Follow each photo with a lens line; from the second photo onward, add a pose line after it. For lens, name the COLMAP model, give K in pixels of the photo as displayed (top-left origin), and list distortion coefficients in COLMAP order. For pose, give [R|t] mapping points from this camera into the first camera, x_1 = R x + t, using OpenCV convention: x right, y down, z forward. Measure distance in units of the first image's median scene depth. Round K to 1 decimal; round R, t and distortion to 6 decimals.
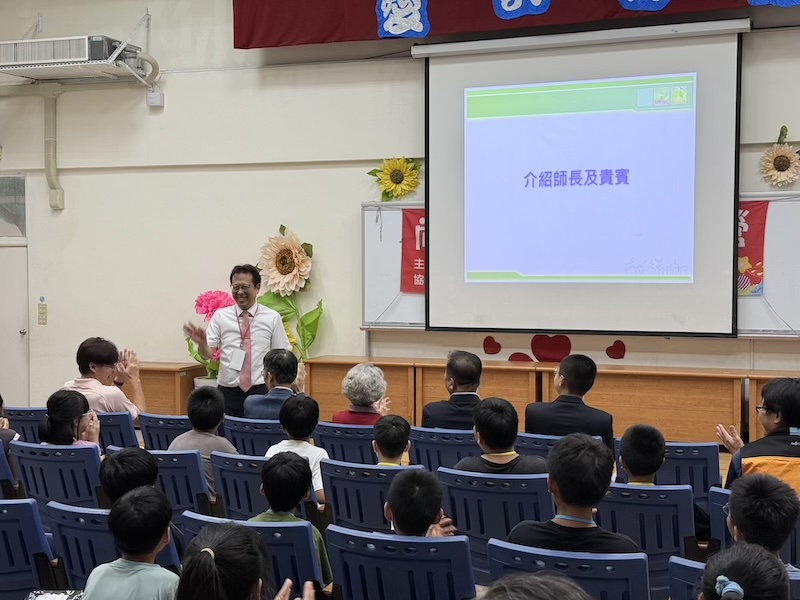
lens RADIAL K [[1109.6, 0, 399.7], [0, 1109.6, 305.8], [0, 0, 1]] dist [0.132134, 0.000000]
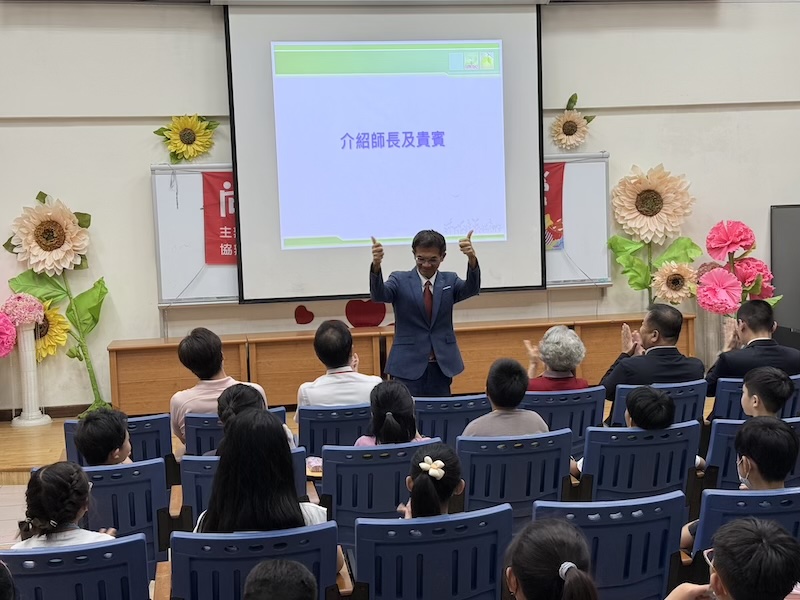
lens RADIAL K [[1109.6, 0, 397.3], [0, 1109.6, 307.3], [0, 0, 1]] dist [0.132134, 0.000000]
pose [[0.859006, -0.069006, 0.507294, -0.338307], [0.056210, 0.997596, 0.040520, -0.005244], [-0.508870, -0.006292, 0.860820, 0.135810]]
